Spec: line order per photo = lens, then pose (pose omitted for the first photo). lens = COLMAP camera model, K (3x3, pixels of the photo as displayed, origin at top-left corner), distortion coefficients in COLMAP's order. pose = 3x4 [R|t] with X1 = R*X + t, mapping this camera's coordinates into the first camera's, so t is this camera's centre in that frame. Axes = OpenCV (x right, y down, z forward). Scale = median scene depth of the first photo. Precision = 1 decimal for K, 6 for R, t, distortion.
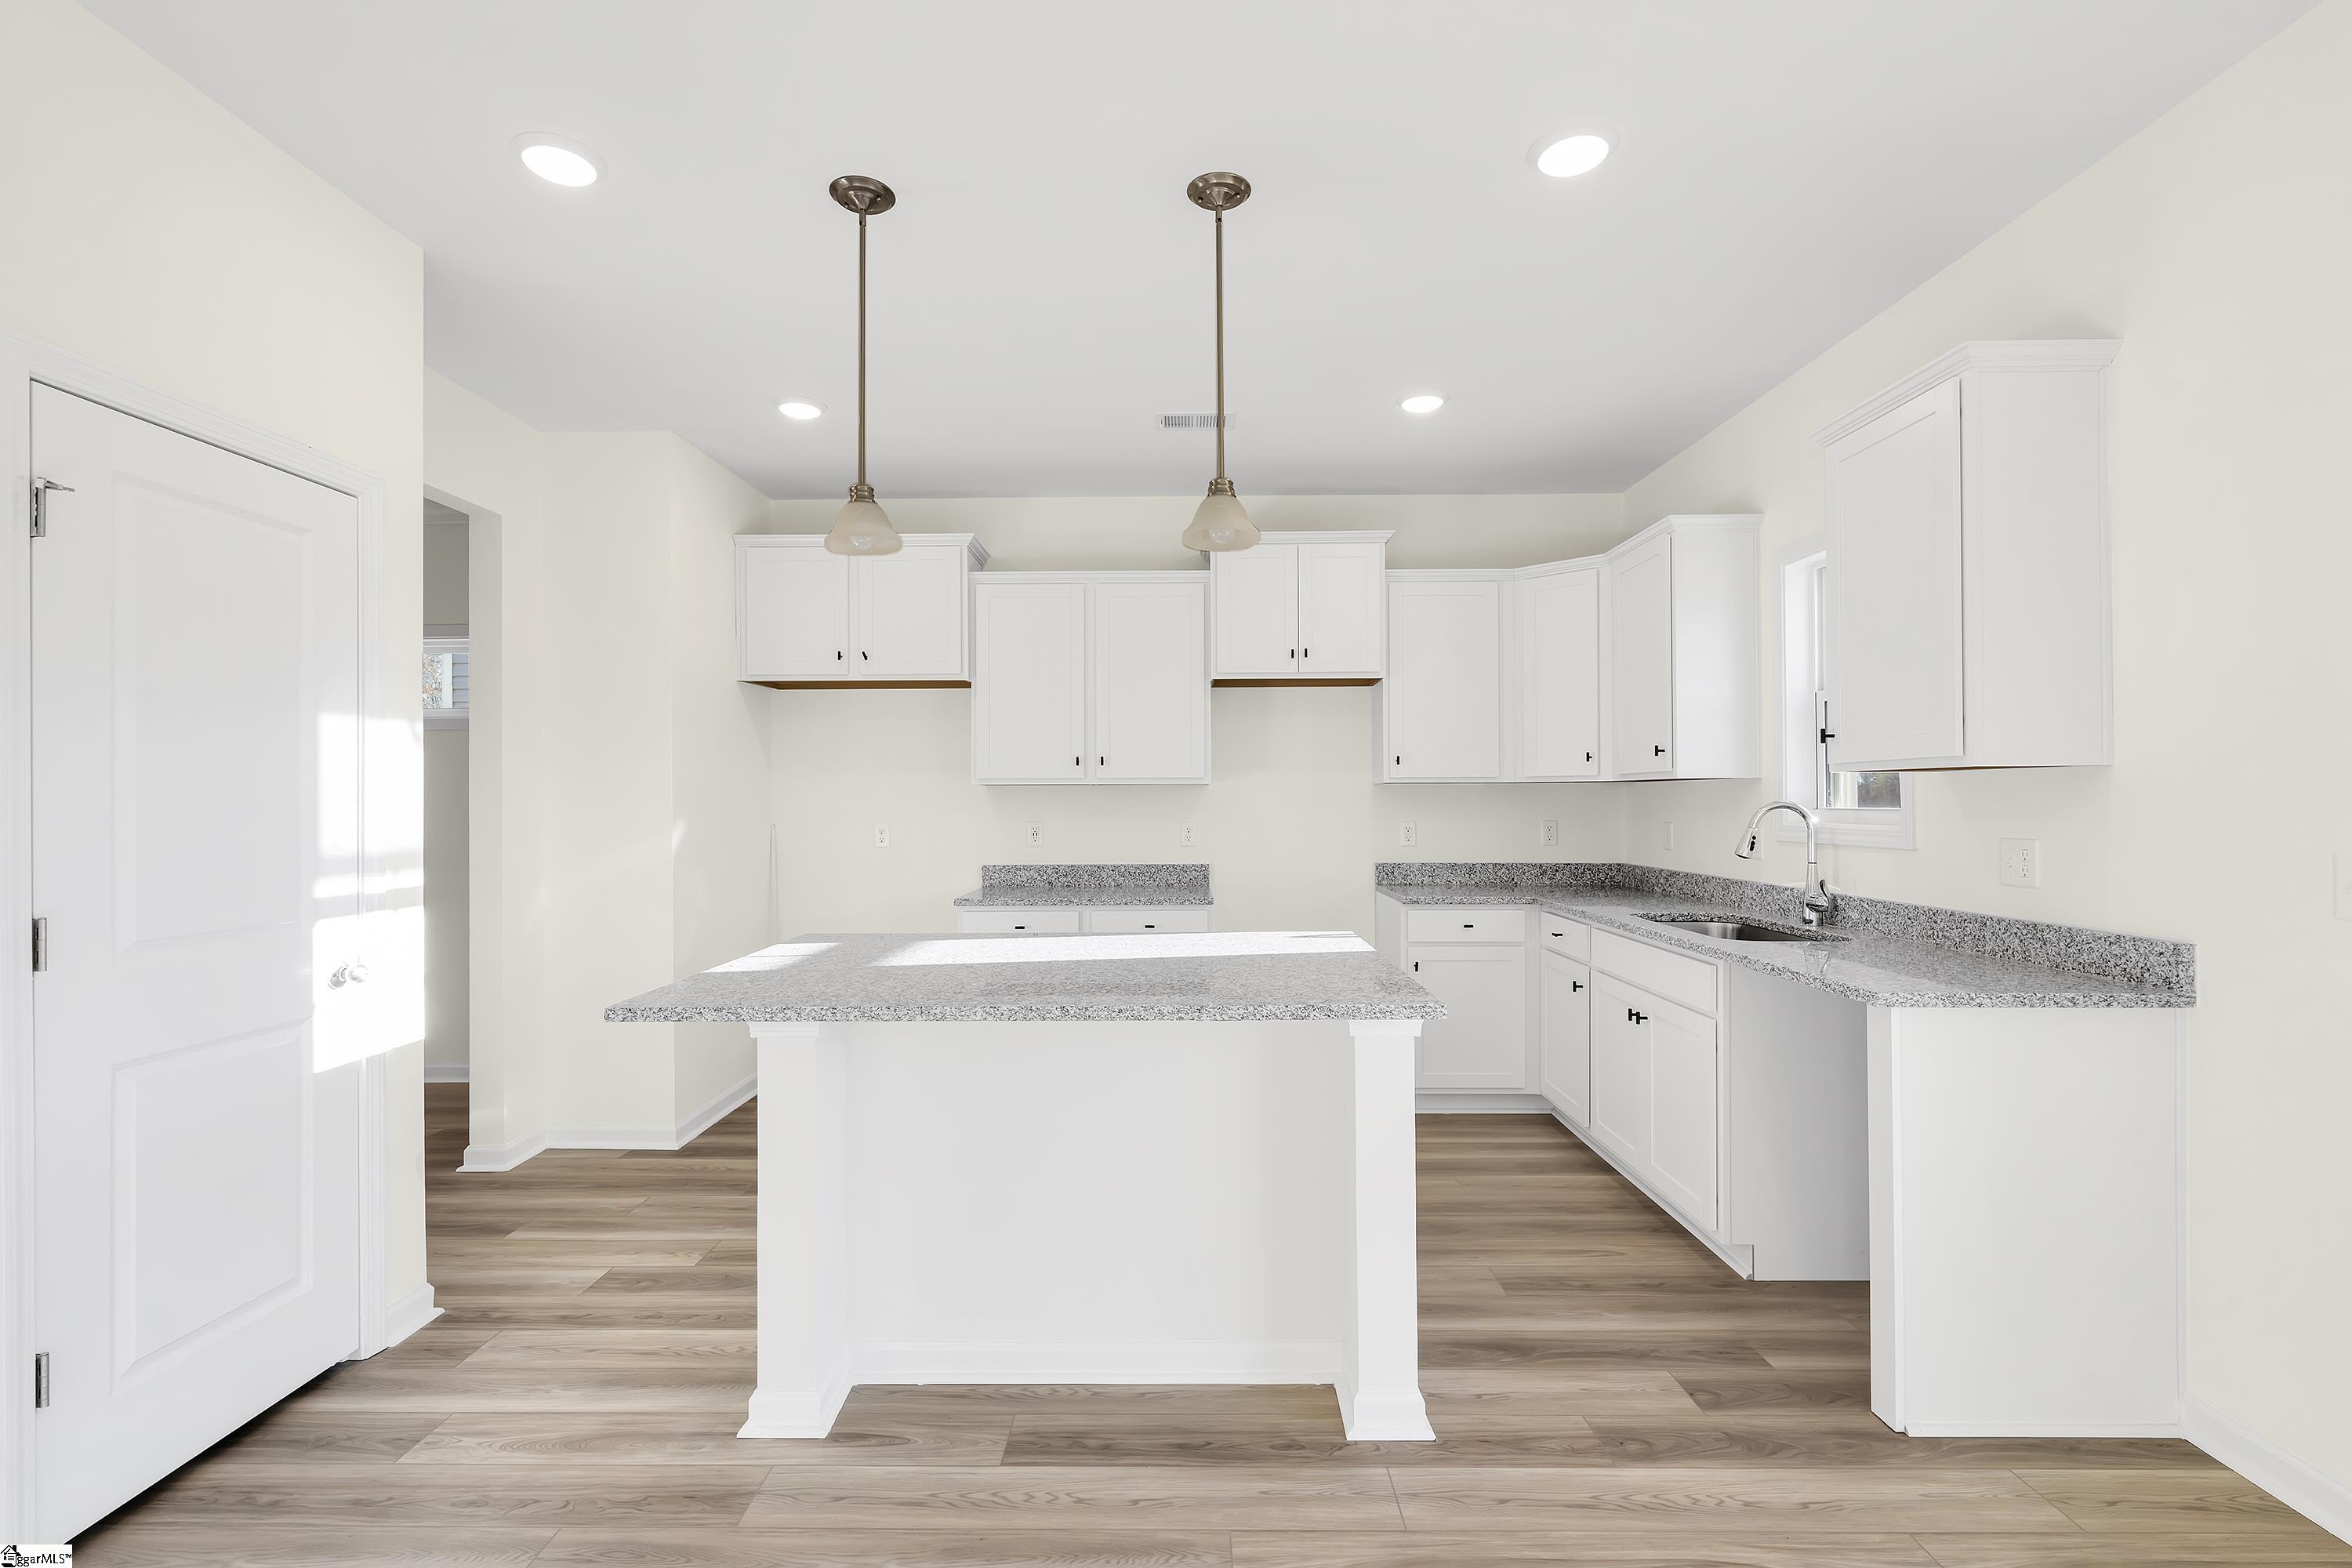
lens RADIAL K [[1057.8, 0, 1180.7], [0, 1057.8, 796.6], [0, 0, 1]] dist [-0.001185, -0.000032]
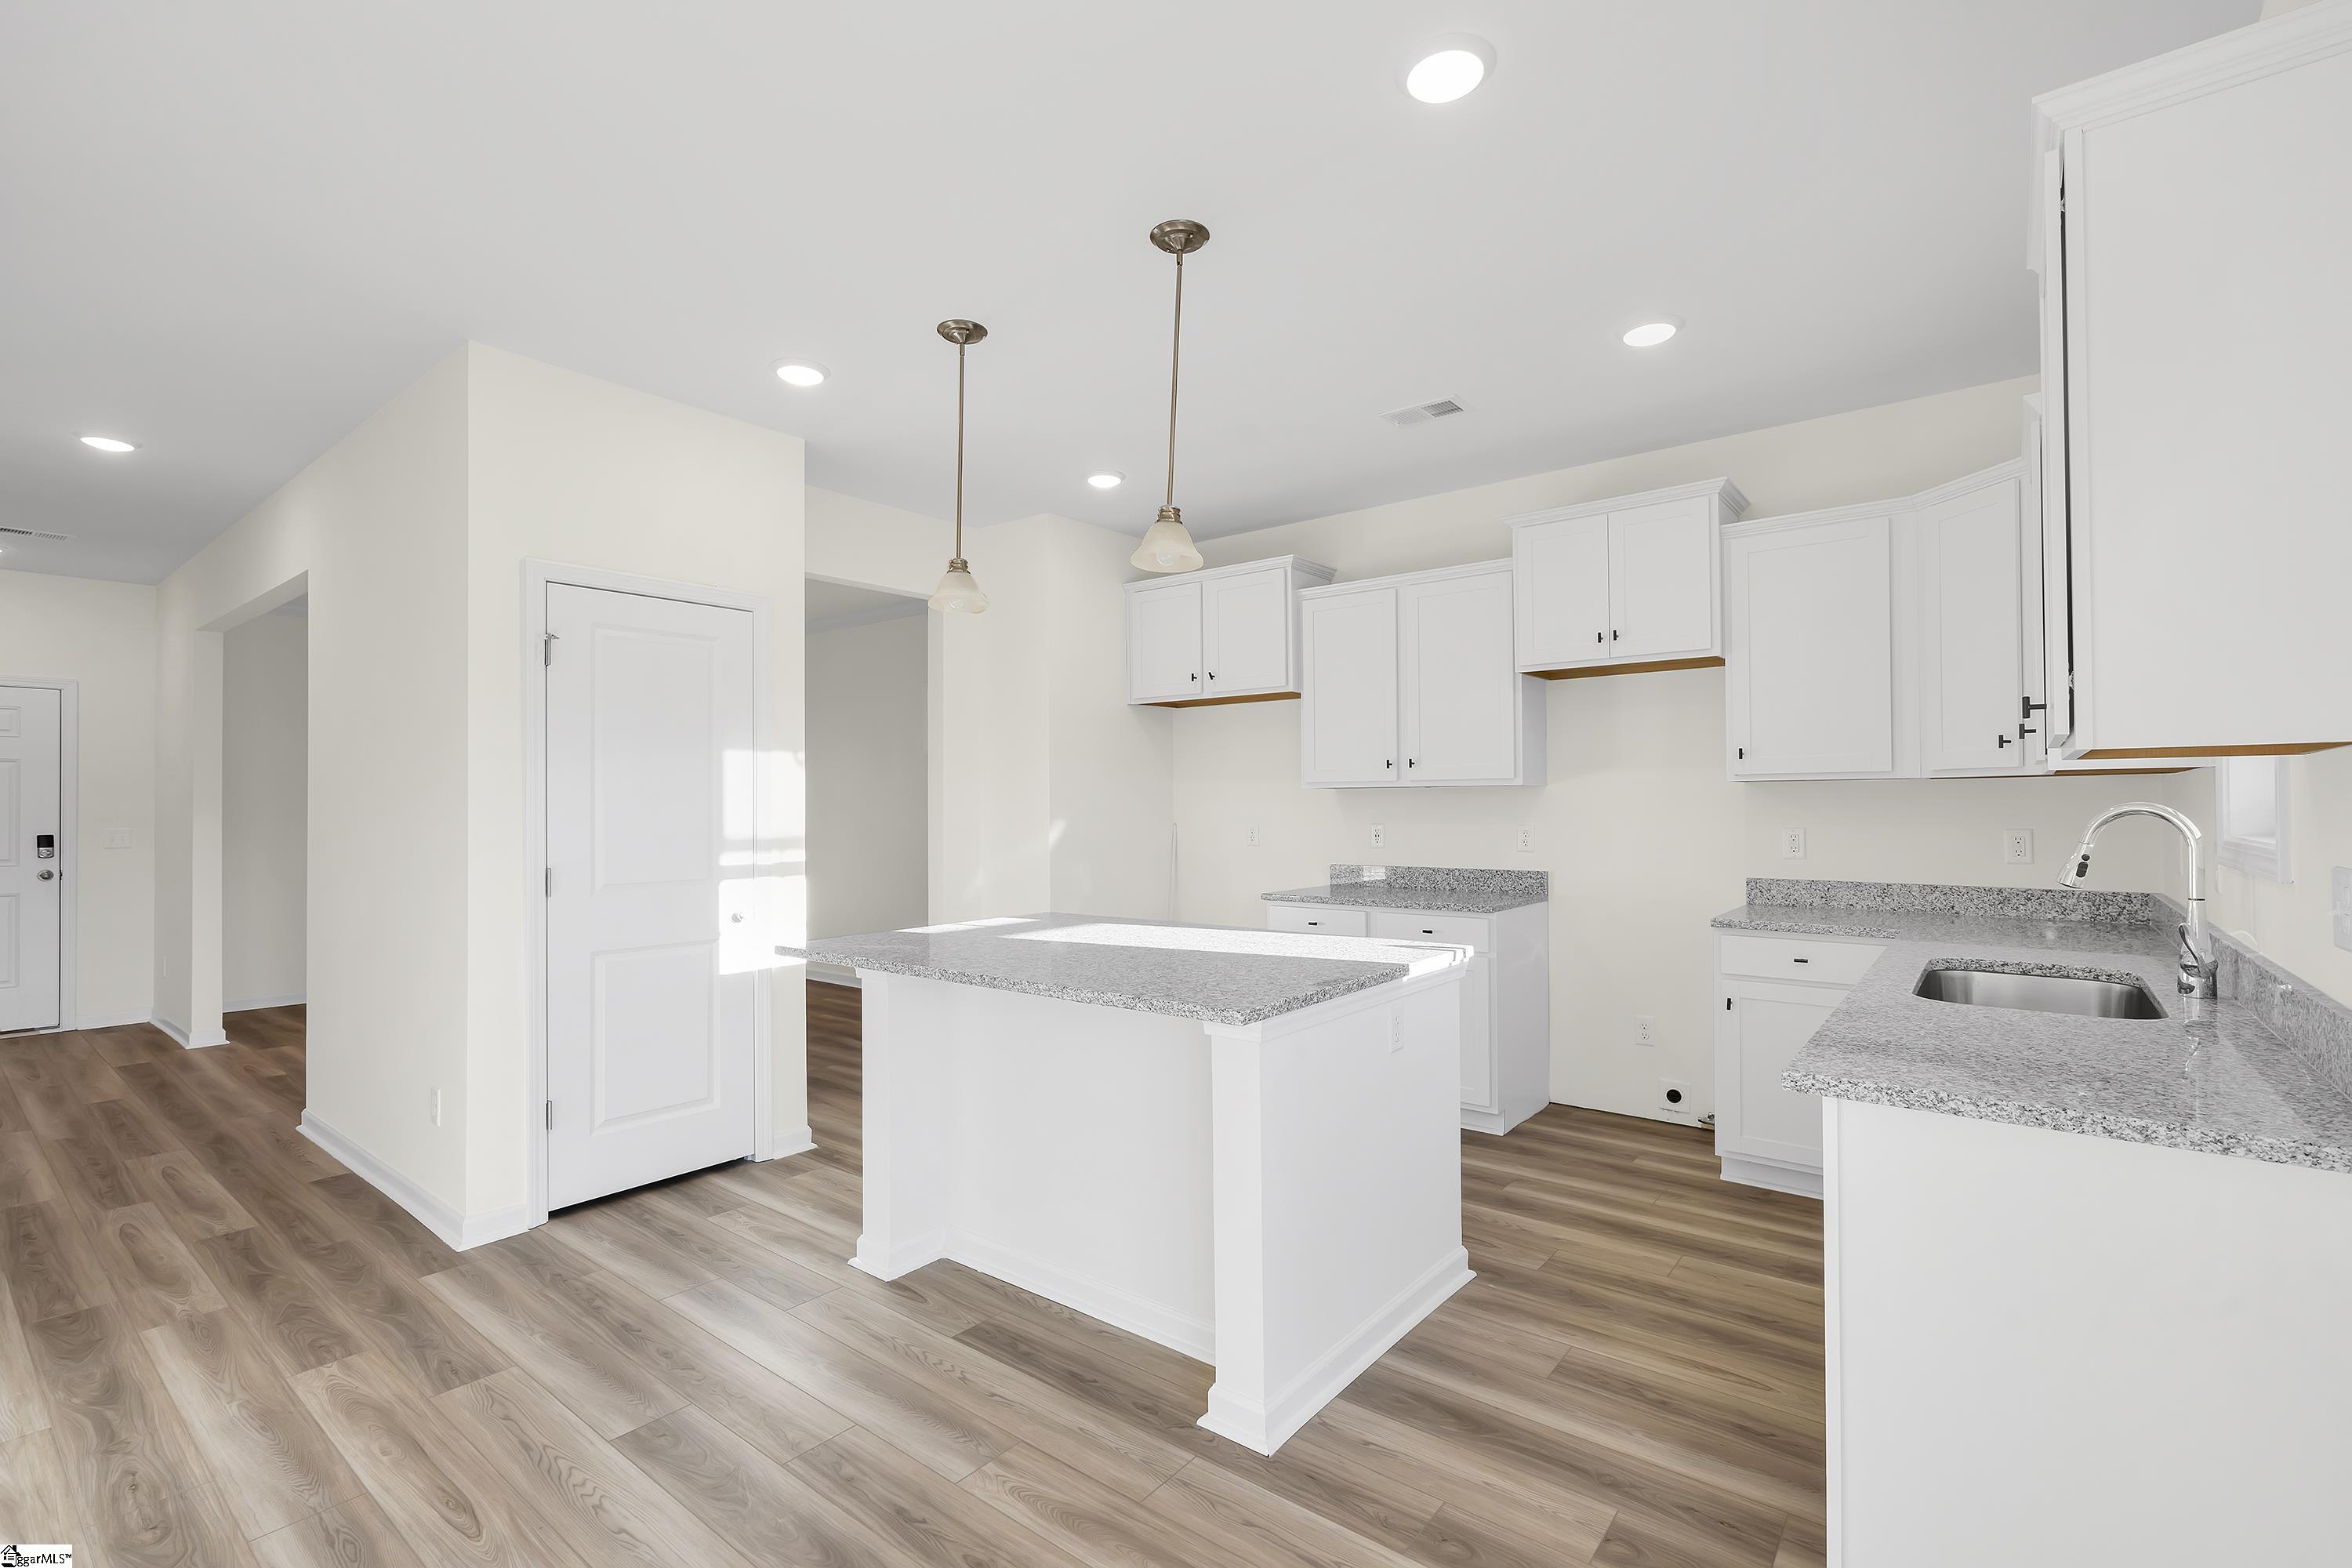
lens RADIAL K [[1057.8, 0, 1166.4], [0, 1057.8, 794.3], [0, 0, 1]] dist [-0.001185, -0.000032]
pose [[0.786384, -0.006113, -0.617708, 0.692425], [0.004843, 0.999981, -0.003730, -0.002787], [0.617719, -0.000059, 0.786399, 0.150610]]
